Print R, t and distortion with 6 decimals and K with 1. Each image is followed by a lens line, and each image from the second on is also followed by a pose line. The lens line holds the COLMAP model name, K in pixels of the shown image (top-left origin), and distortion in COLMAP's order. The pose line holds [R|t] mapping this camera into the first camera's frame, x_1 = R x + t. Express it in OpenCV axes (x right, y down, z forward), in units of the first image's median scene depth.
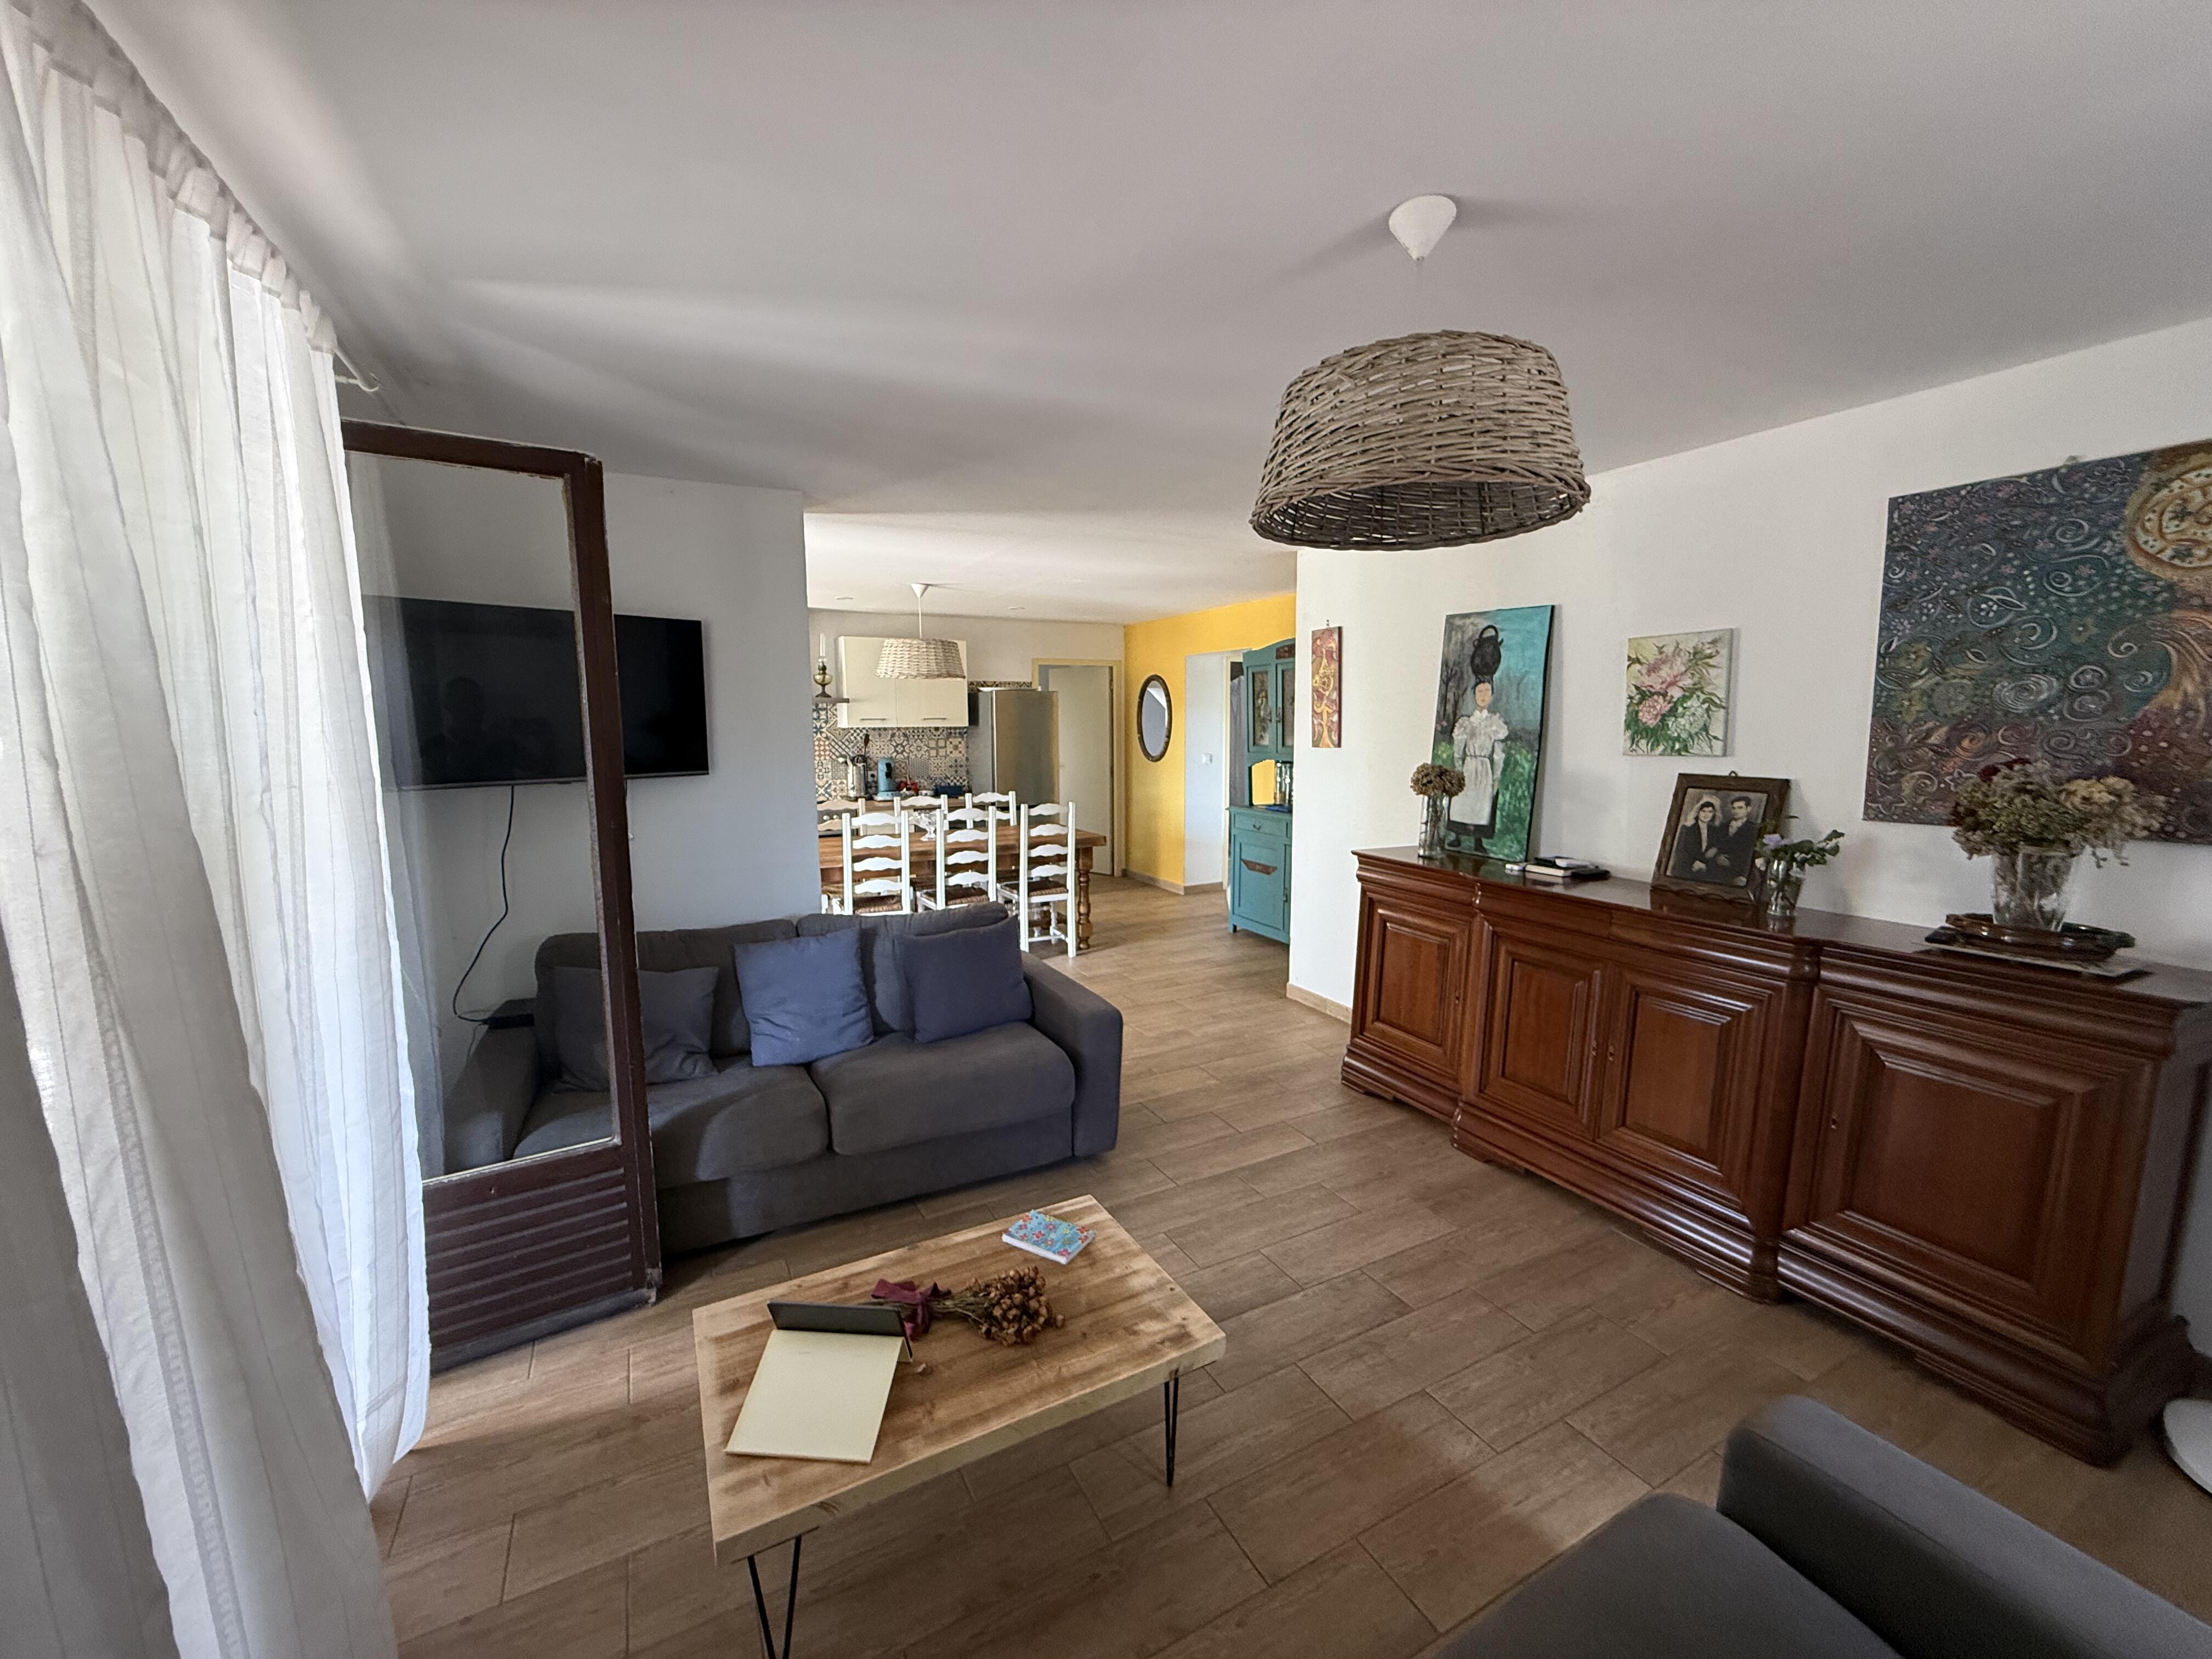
lens RADIAL K [[882.7, 0, 1096.4], [0, 882.7, 837.0], [0, 0, 1]] dist [0.001246, -0.000437]
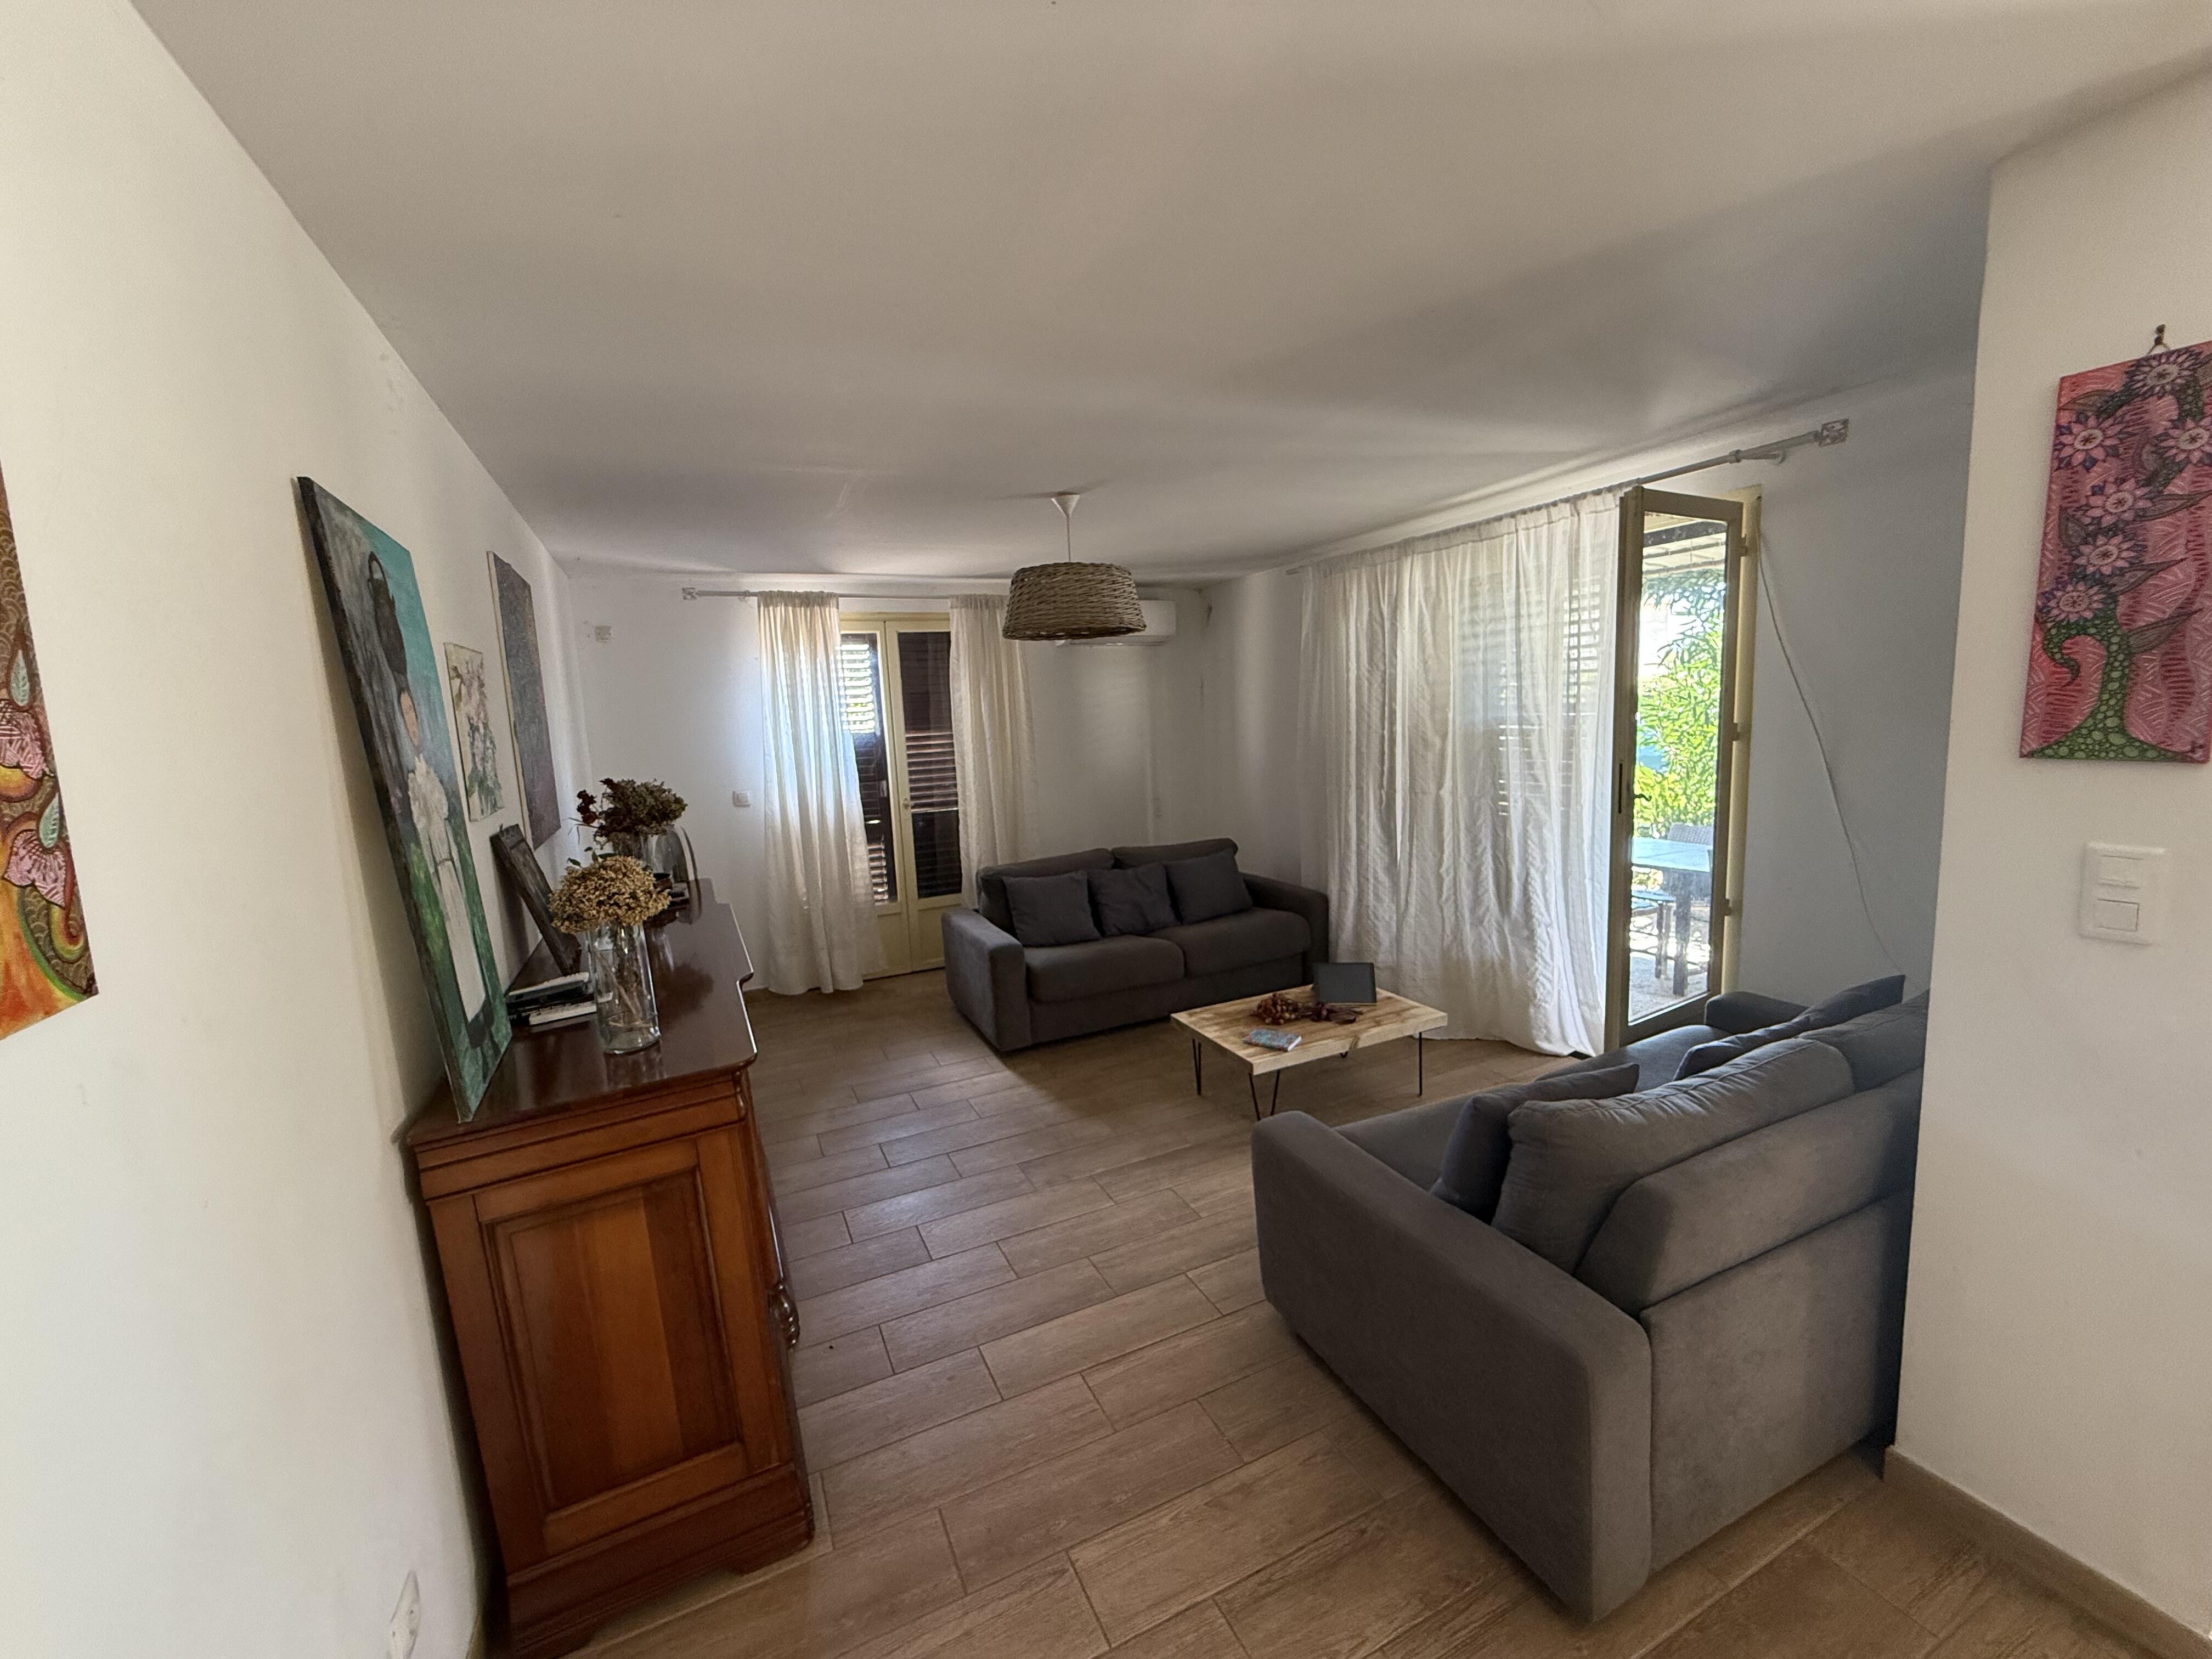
lens RADIAL K [[882.7, 0, 1097.6], [0, 882.7, 840.9], [0, 0, 1]] dist [0.001246, -0.000437]
pose [[-0.997603, 0.046796, 0.050977, 0.050323], [0.059098, 0.959388, 0.275832, -0.111041], [-0.035999, 0.278183, -0.959853, 0.754001]]
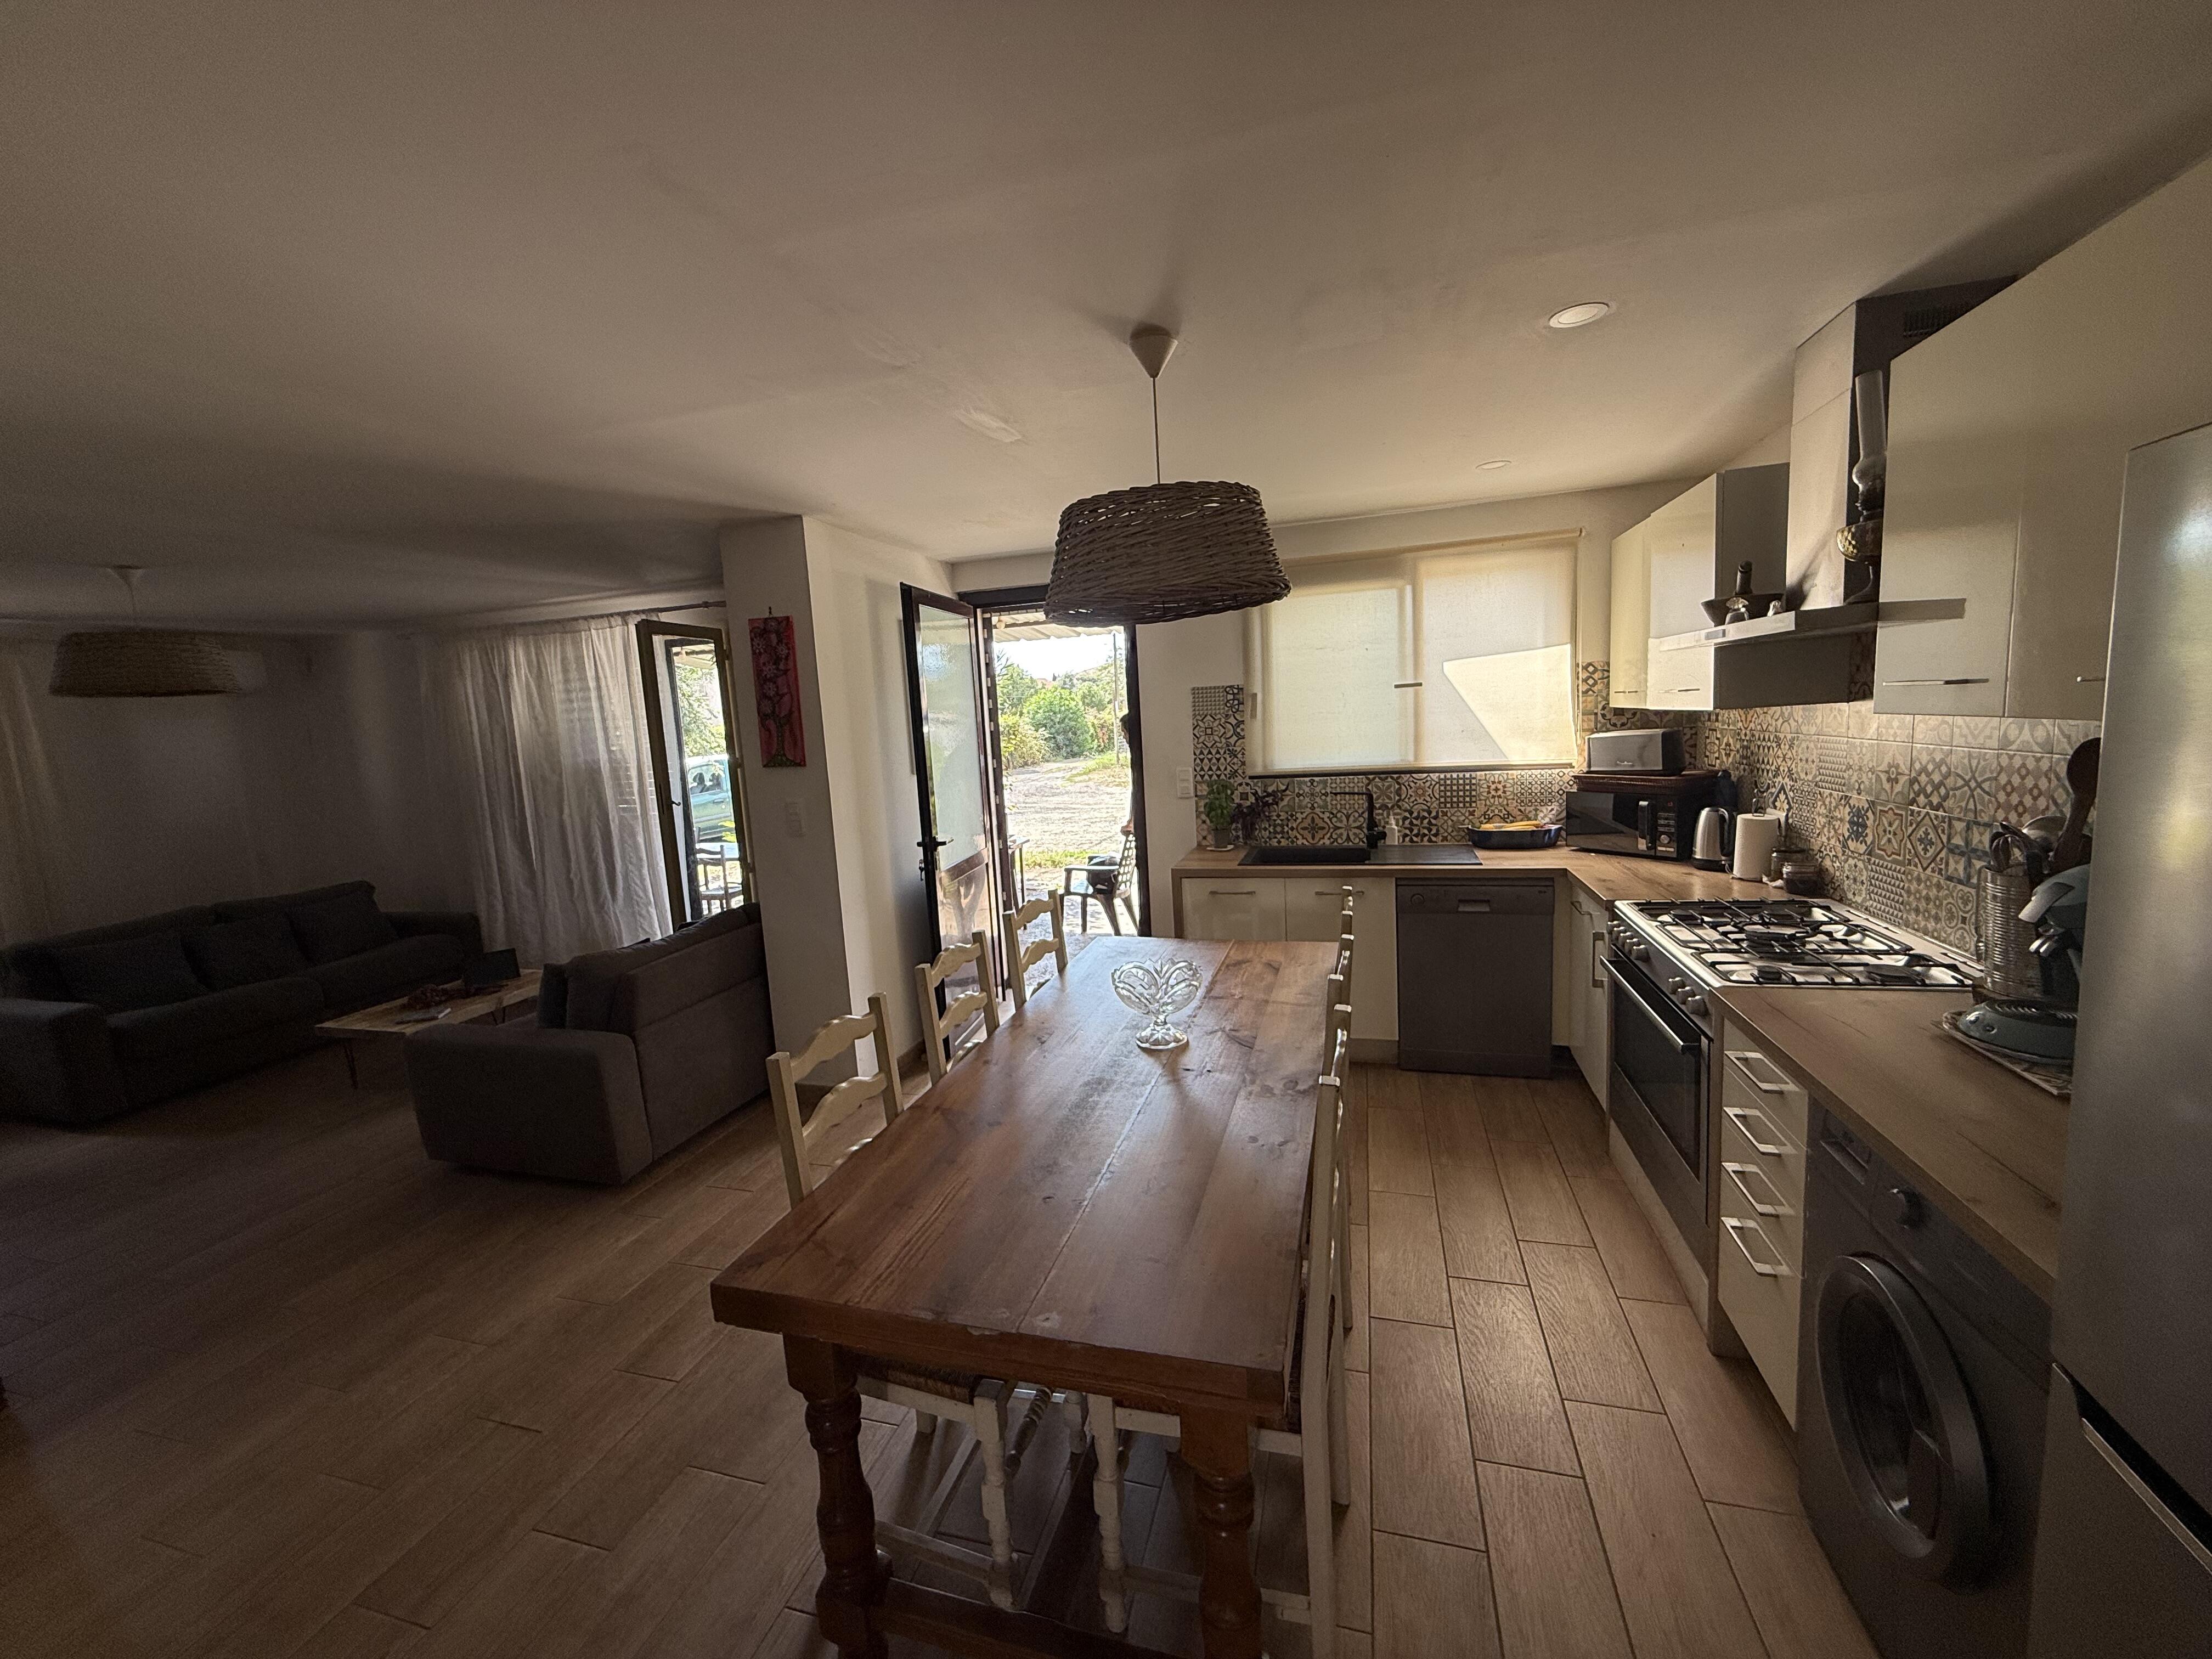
lens RADIAL K [[882.7, 0, 1097.8], [0, 882.7, 825.5], [0, 0, 1]] dist [0.001246, -0.000437]
pose [[-0.691059, 0.136129, -0.709864, 0.078839], [-0.036175, 0.974360, 0.222068, -0.149822], [0.721893, 0.179141, -0.668415, 1.047263]]
